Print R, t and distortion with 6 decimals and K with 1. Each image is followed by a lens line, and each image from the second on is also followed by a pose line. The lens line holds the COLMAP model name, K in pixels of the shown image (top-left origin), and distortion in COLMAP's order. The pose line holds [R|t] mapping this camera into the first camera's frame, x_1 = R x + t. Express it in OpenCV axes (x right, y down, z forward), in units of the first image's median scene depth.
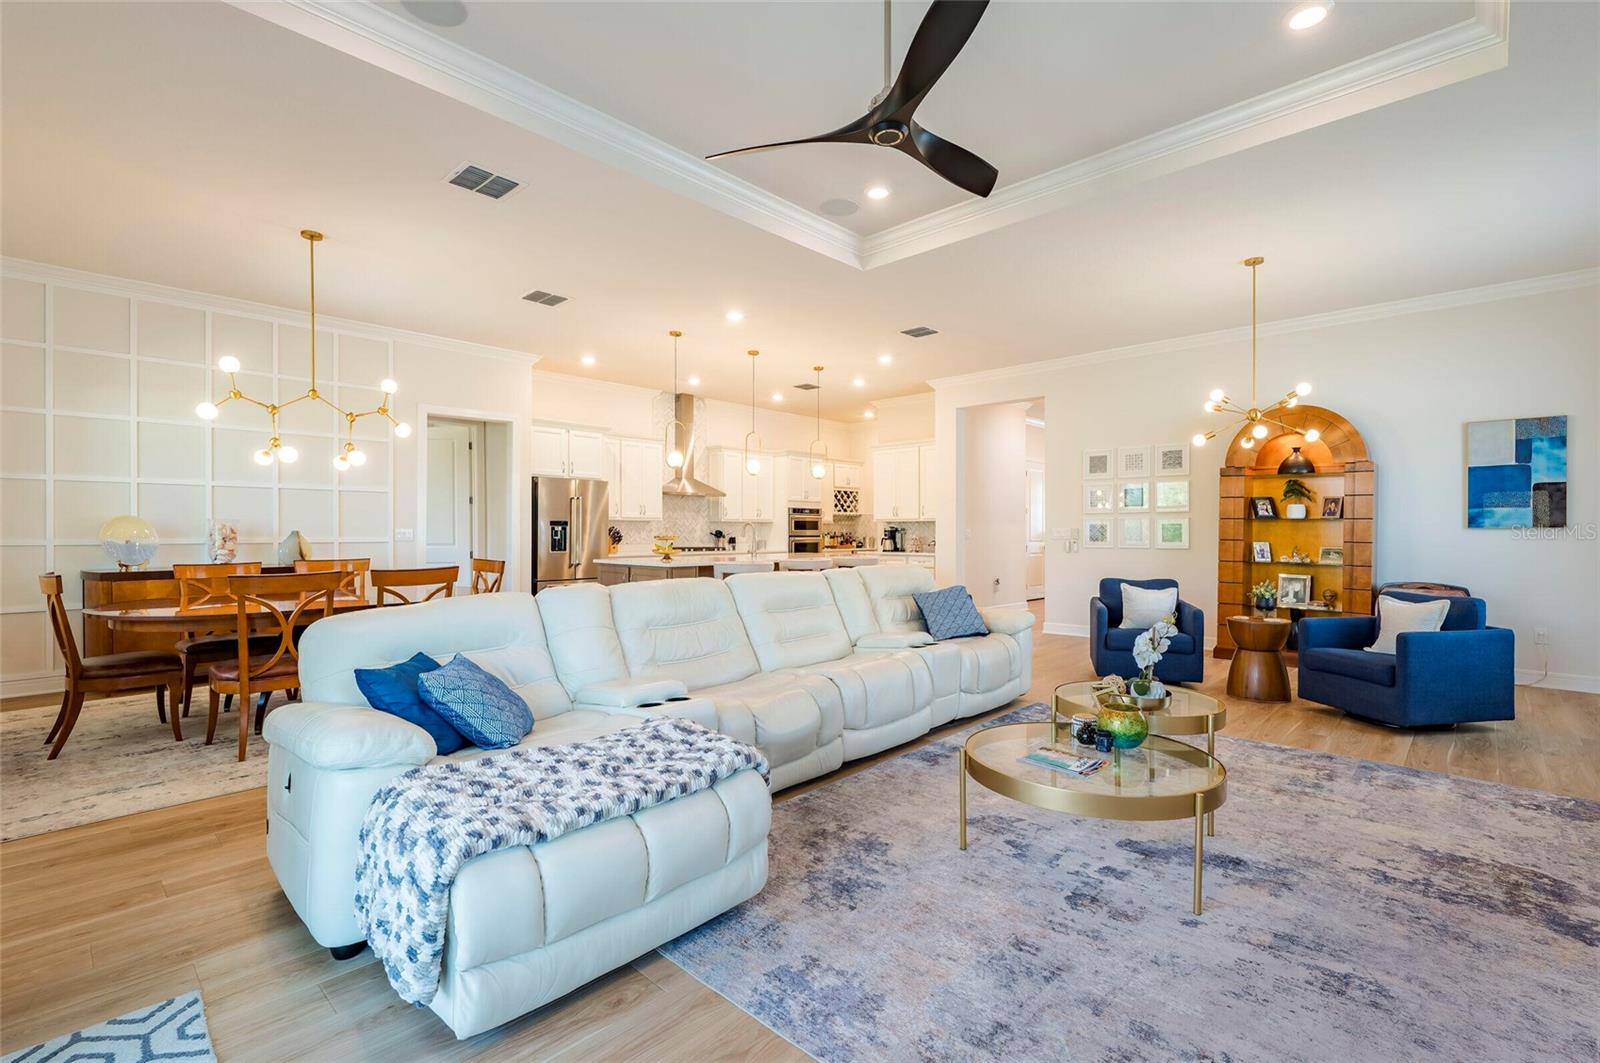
lens RADIAL K [[718.0, 0, 804.9], [0, 718.0, 536.0], [0, 0, 1]] dist [0.002846, -0.001149]
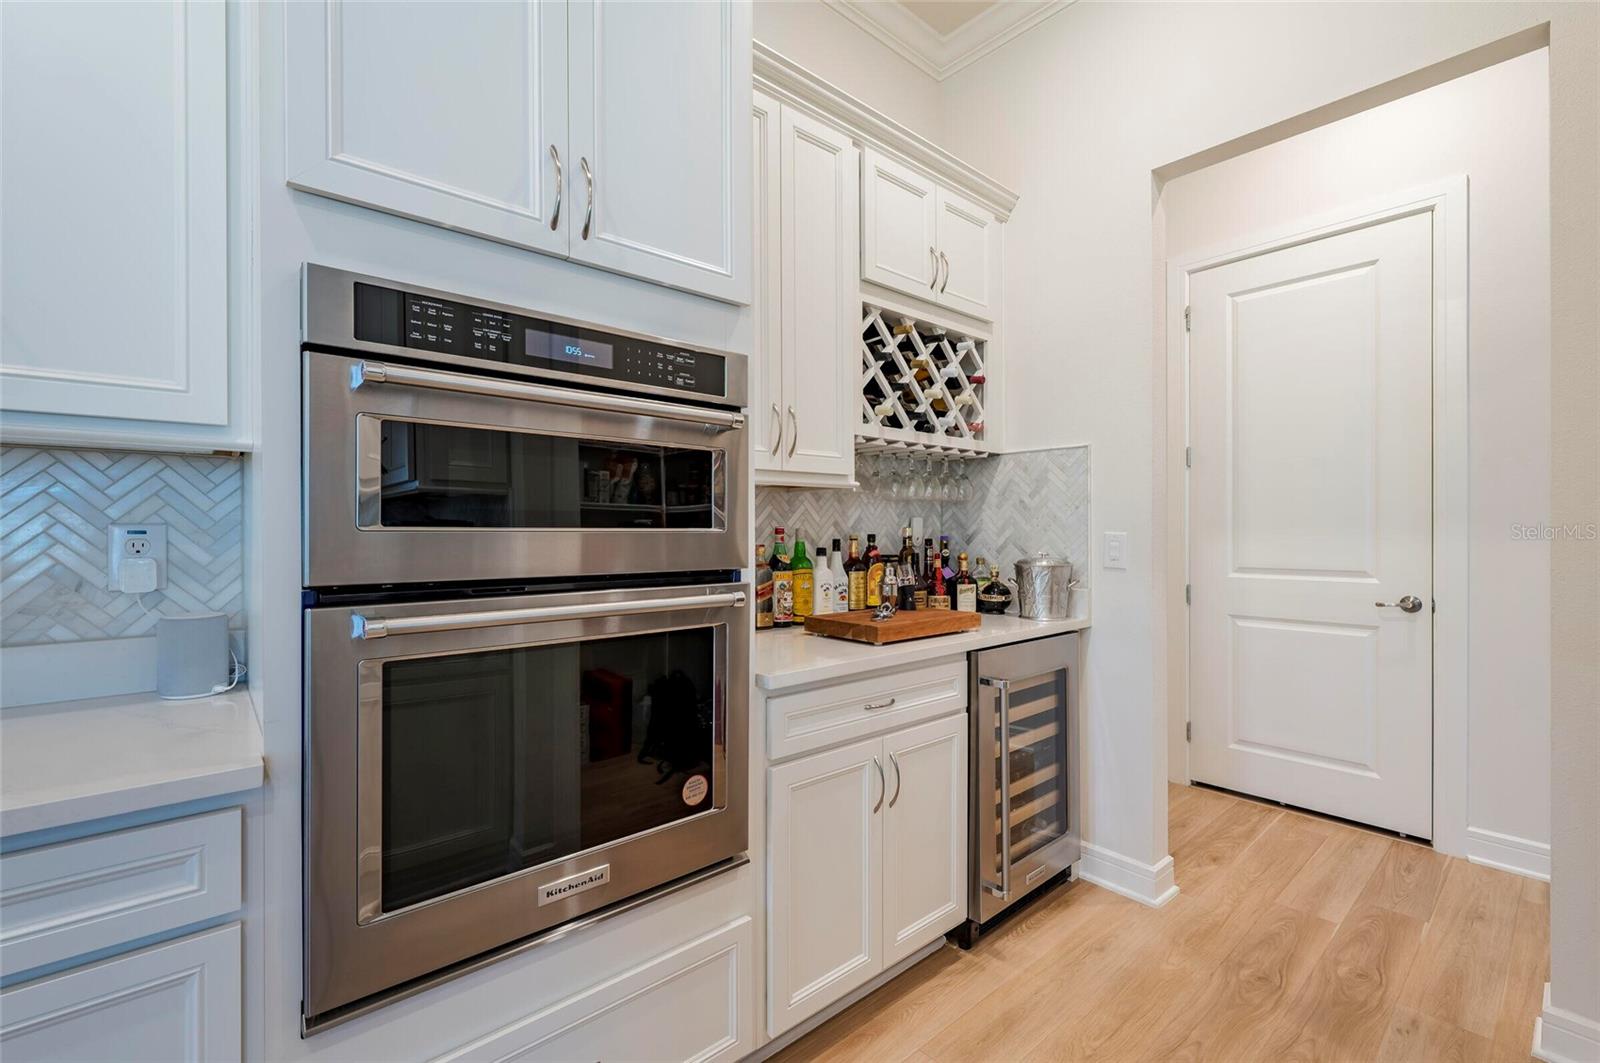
lens RADIAL K [[655.4, 0, 784.5], [0, 655.4, 532.2], [0, 0, 1]] dist [-0.015630, -0.000193]
pose [[0.992711, -0.001656, -0.120508, 0.047894], [0.001551, 0.999998, -0.000971, -0.007925], [0.120509, 0.000777, 0.992712, 0.971825]]
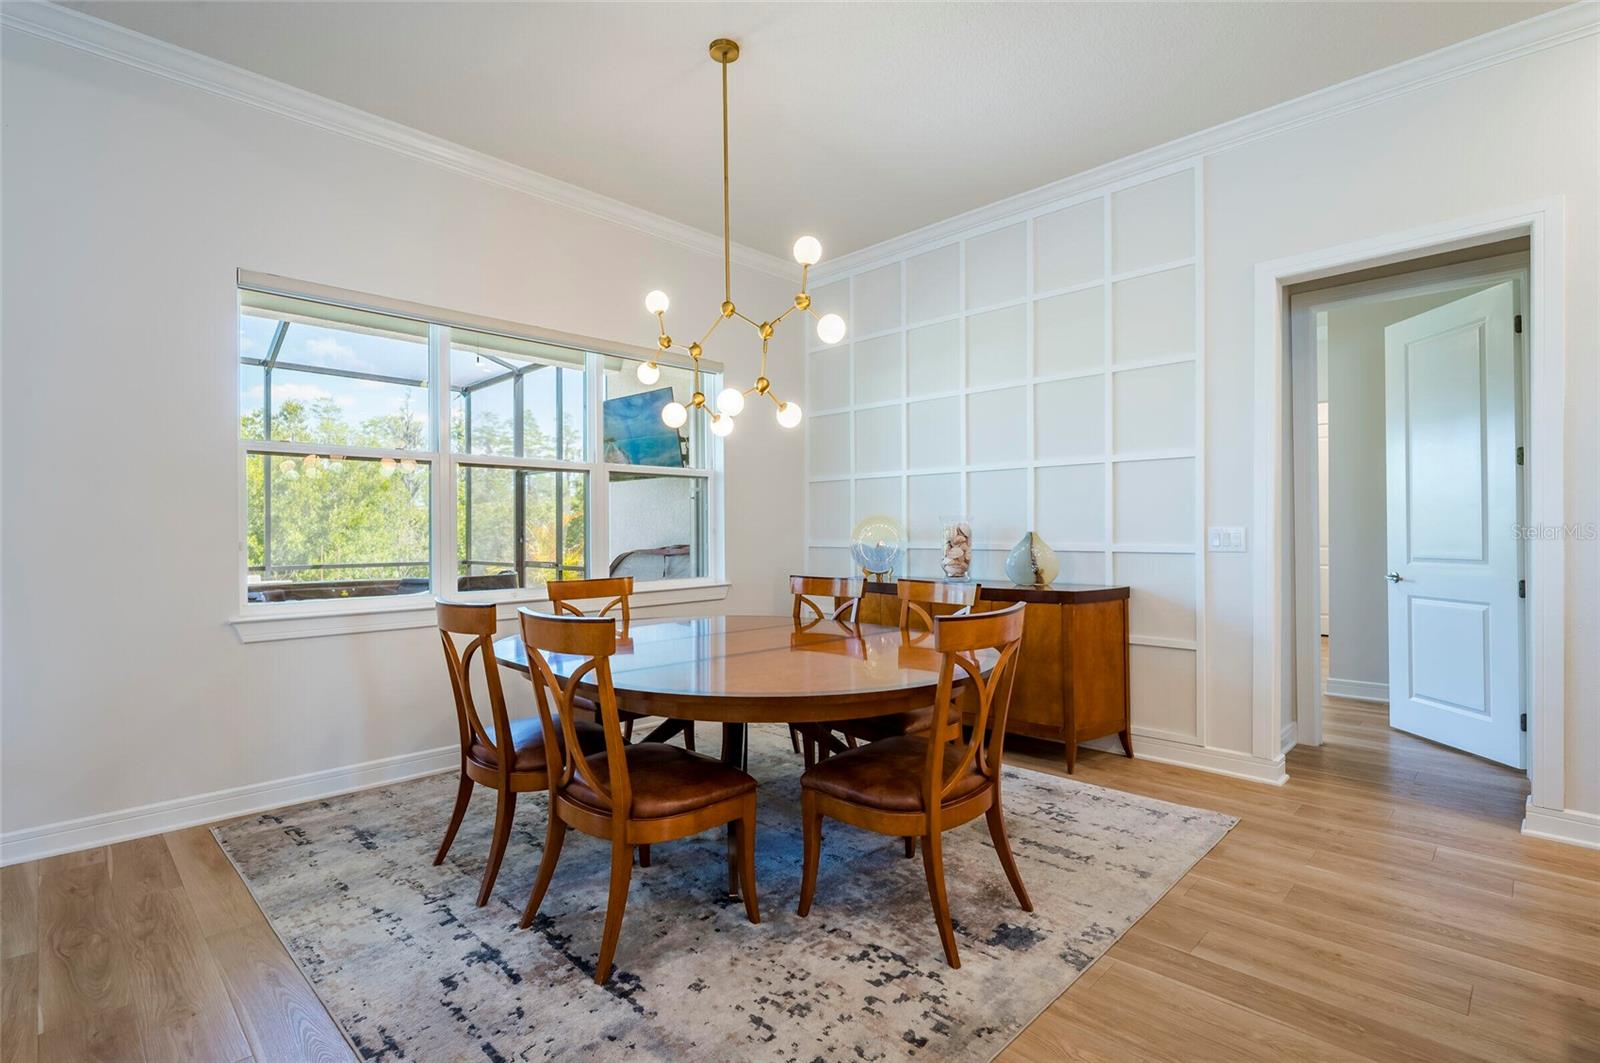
lens RADIAL K [[772.8, 0, 791.2], [0, 772.8, 528.5], [0, 0, 1]] dist [-0.001875, -0.000470]
pose [[-0.026970, -0.006313, -0.999616, -0.013933], [-0.003753, 0.999974, -0.006214, -0.003465], [0.999629, 0.003584, -0.026993, 0.477830]]
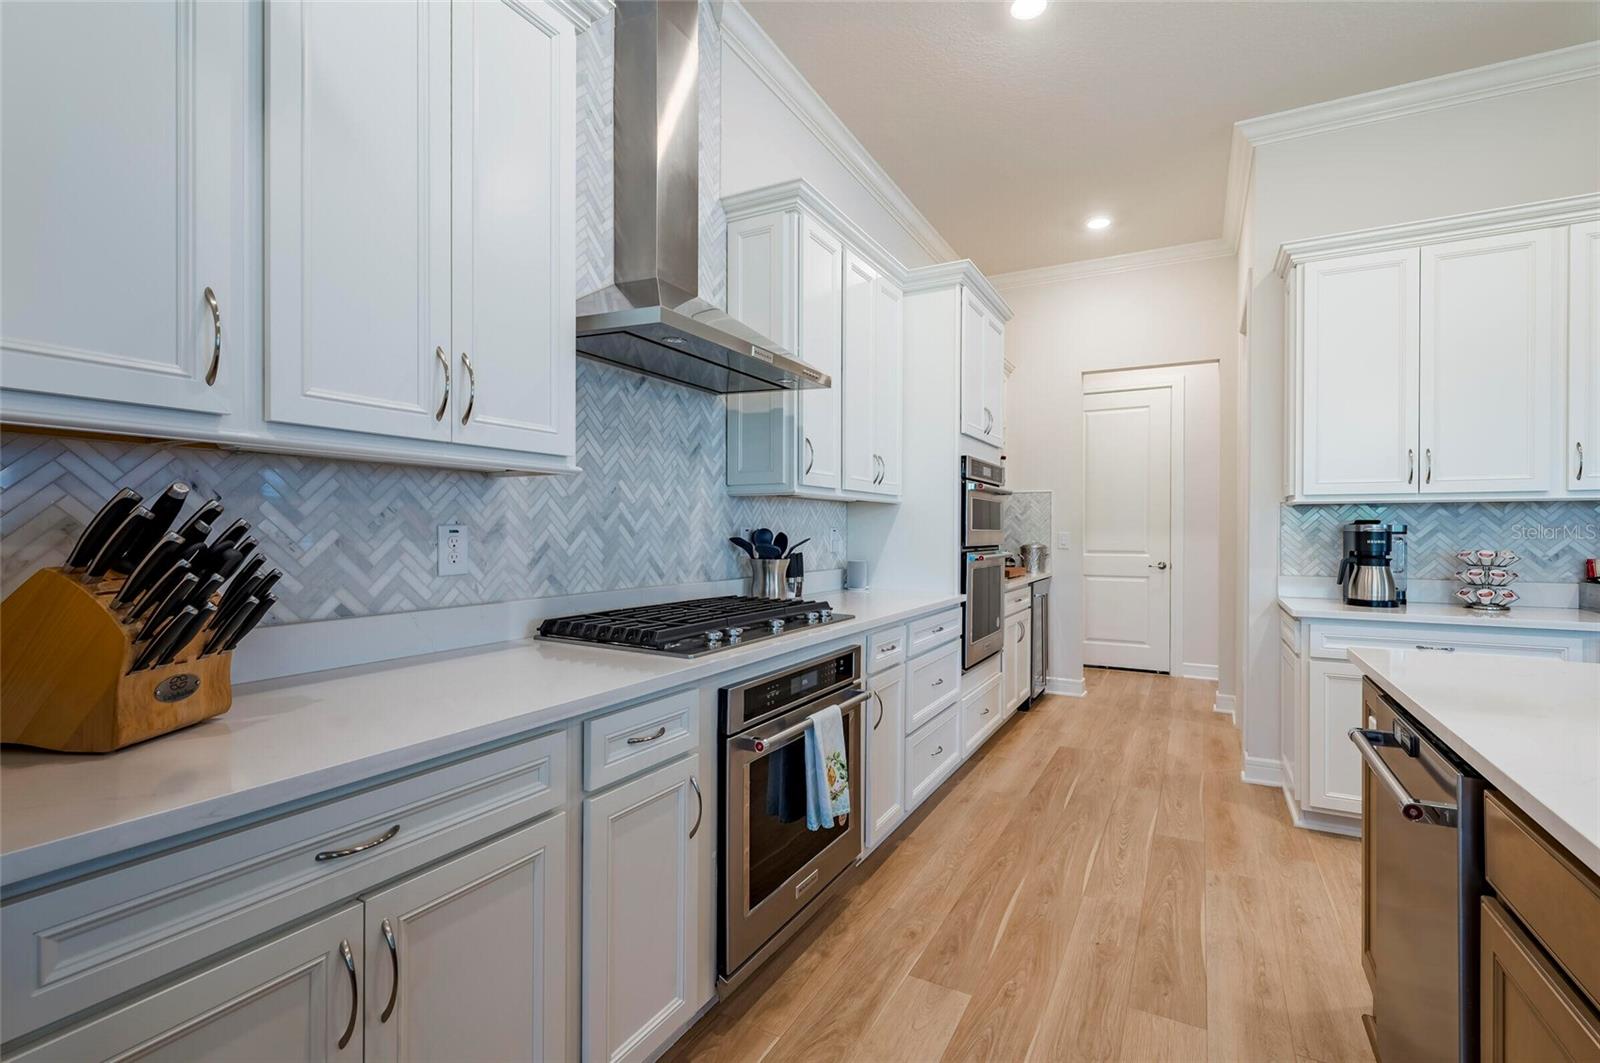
lens RADIAL K [[718.0, 0, 806.2], [0, 718.0, 532.1], [0, 0, 1]] dist [0.002846, -0.001149]
pose [[0.965600, 0.002974, 0.260016, -0.174791], [-0.002622, 0.999995, -0.001700, -0.006678], [-0.260020, 0.000960, 0.965603, 0.754873]]
